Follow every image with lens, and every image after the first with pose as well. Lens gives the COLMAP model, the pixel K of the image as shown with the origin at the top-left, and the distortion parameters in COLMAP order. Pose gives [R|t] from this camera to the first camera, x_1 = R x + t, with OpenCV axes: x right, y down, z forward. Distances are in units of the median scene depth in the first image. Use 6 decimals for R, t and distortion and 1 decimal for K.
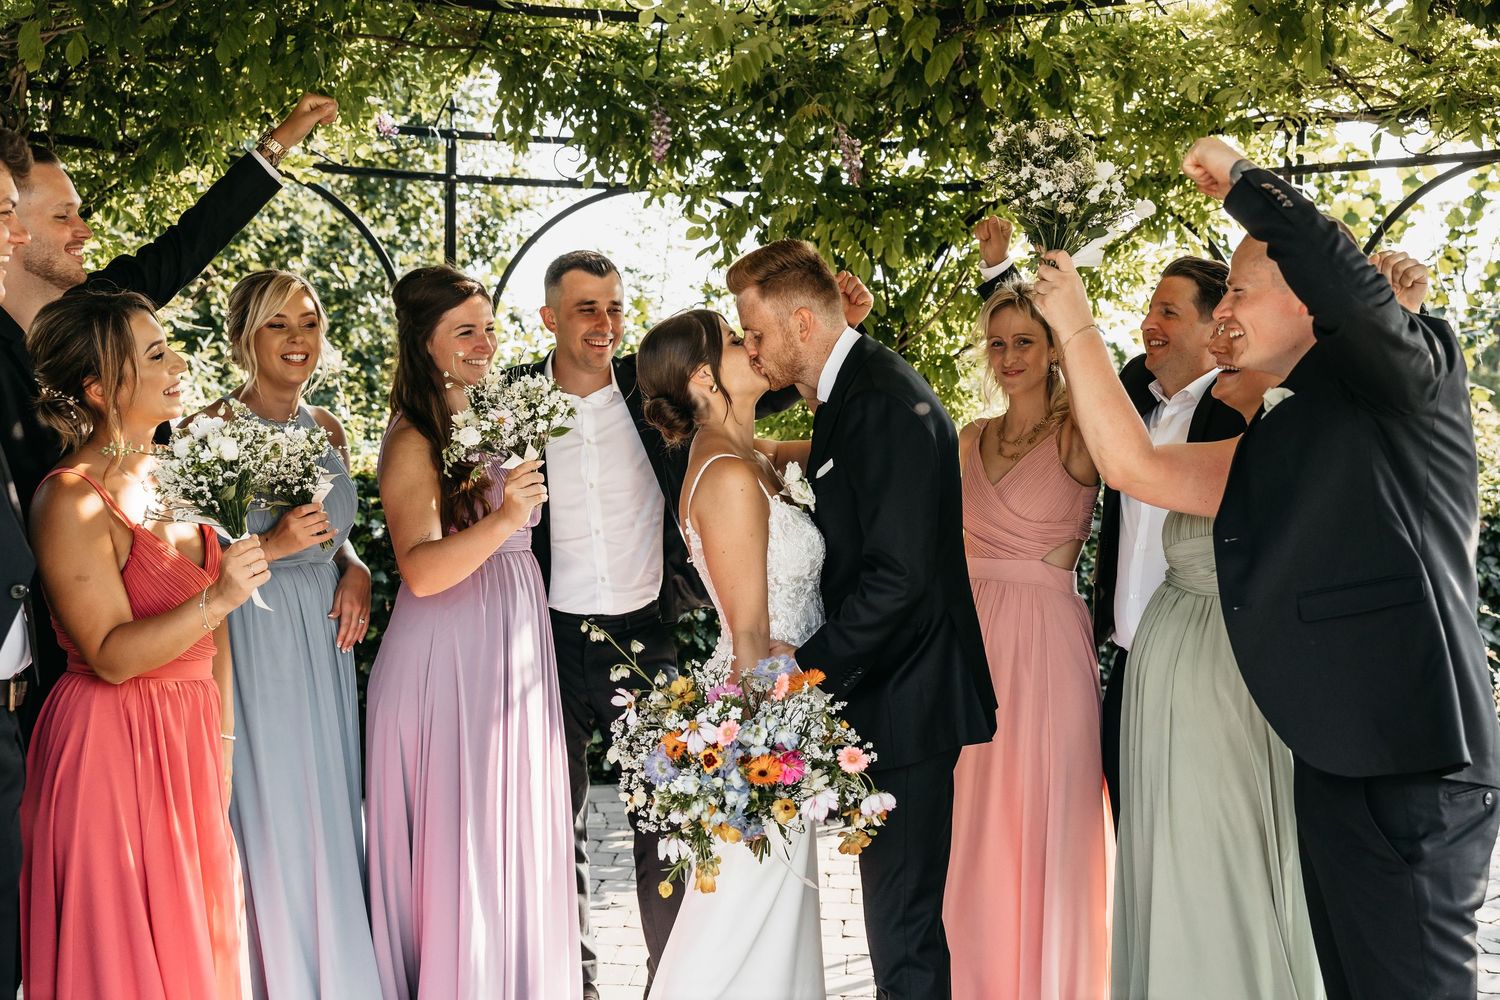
lens RADIAL K [[1675.5, 0, 740.0], [0, 1675.5, 489.9], [0, 0, 1]] dist [0.027030, 0.000000]
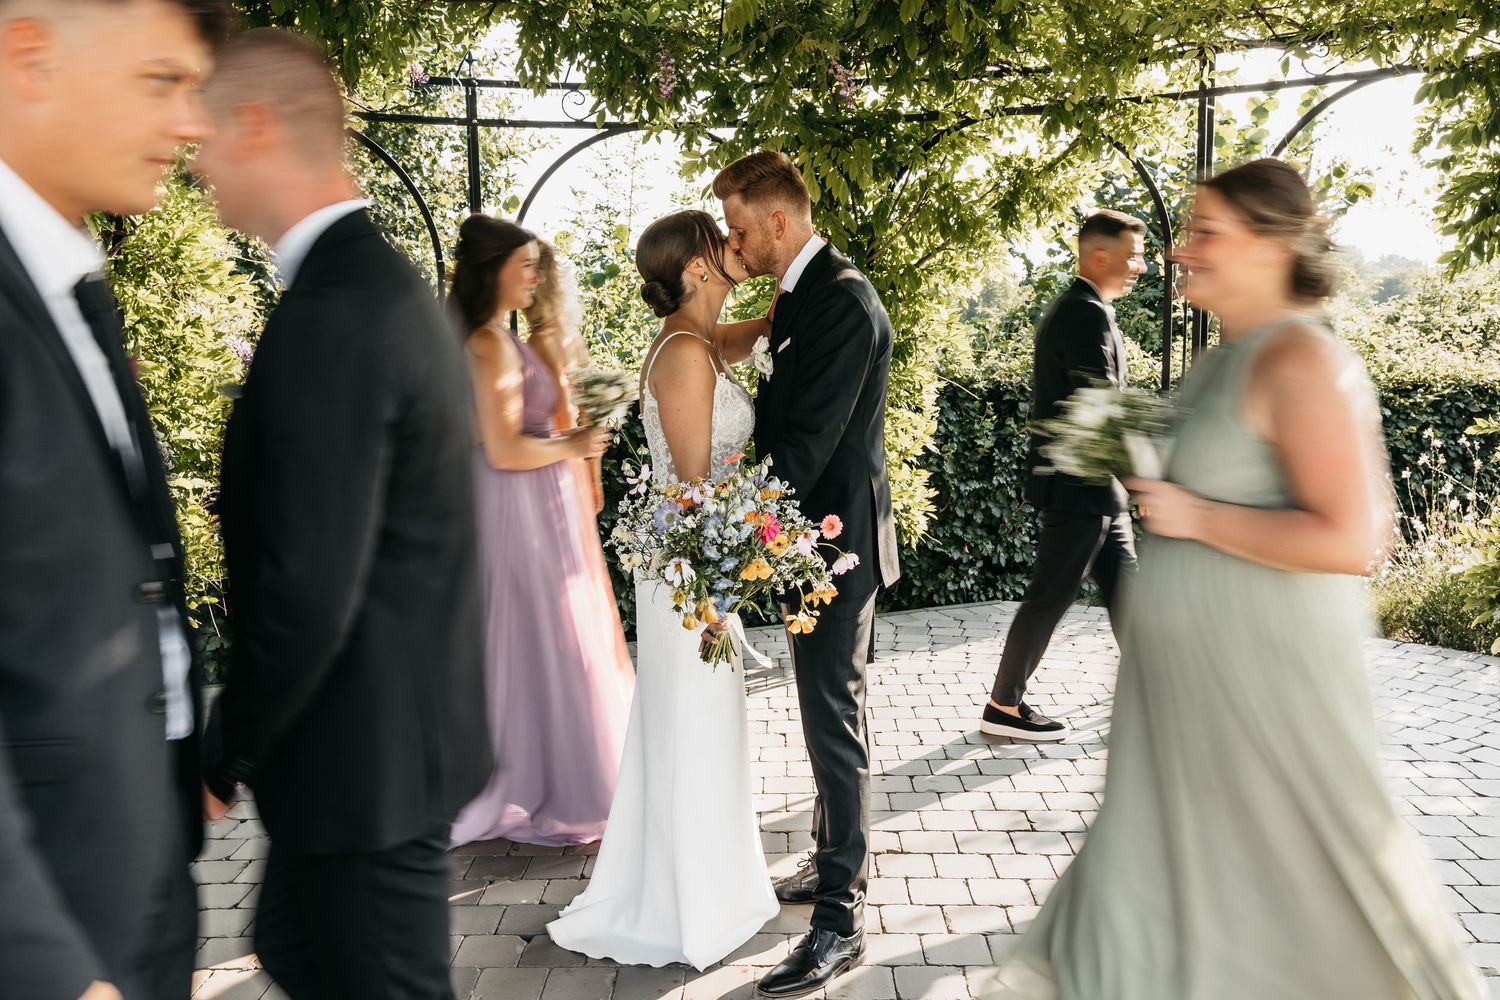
lens RADIAL K [[1364.8, 0, 751.8], [0, 1364.8, 498.1], [0, 0, 1]] dist [0.010990, 0.000000]
pose [[0.997462, -0.044571, 0.055532, -0.046333], [0.040111, 0.996068, 0.078989, 0.001816], [-0.058834, -0.076562, 0.995328, 0.049581]]
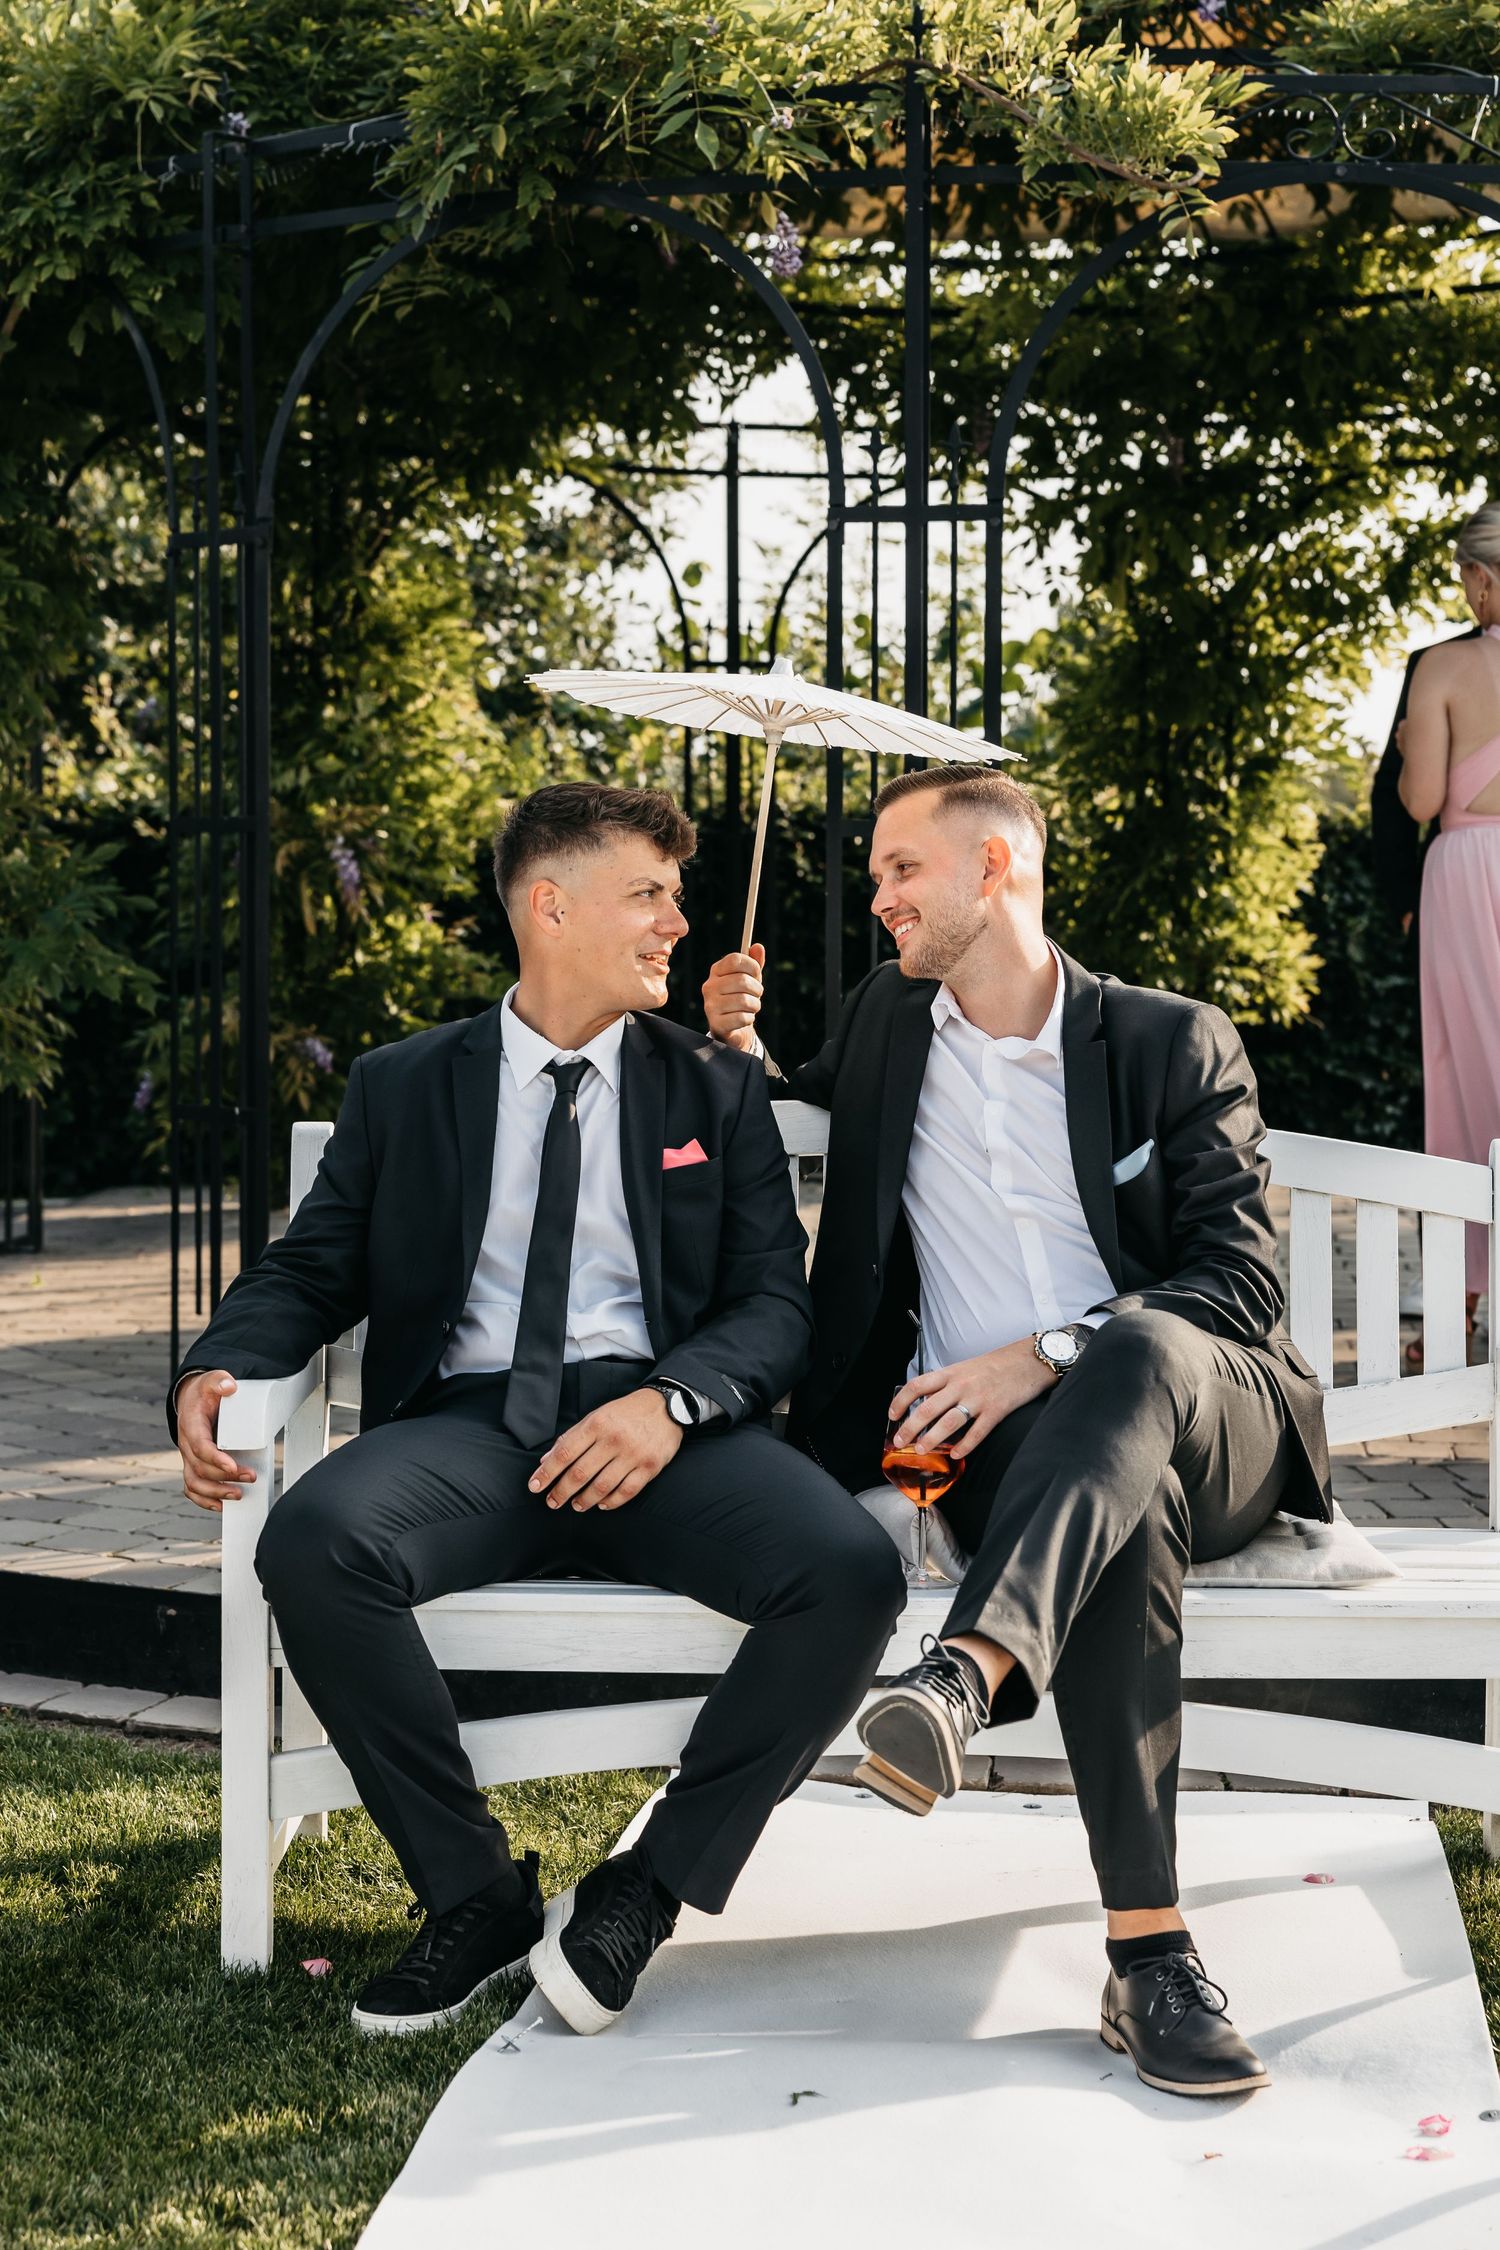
lens RADIAL K [[3838.4, 0, 753.7], [0, 3838.4, 1148.7], [0, 0, 1]] dist [0.009582, 0.000000]
pose [[0.999428, -0.020686, -0.026742, -0.111458], [0.021128, 0.999643, 0.016337, 0.148370], [0.026394, -0.016893, 0.999509, -1.097121]]
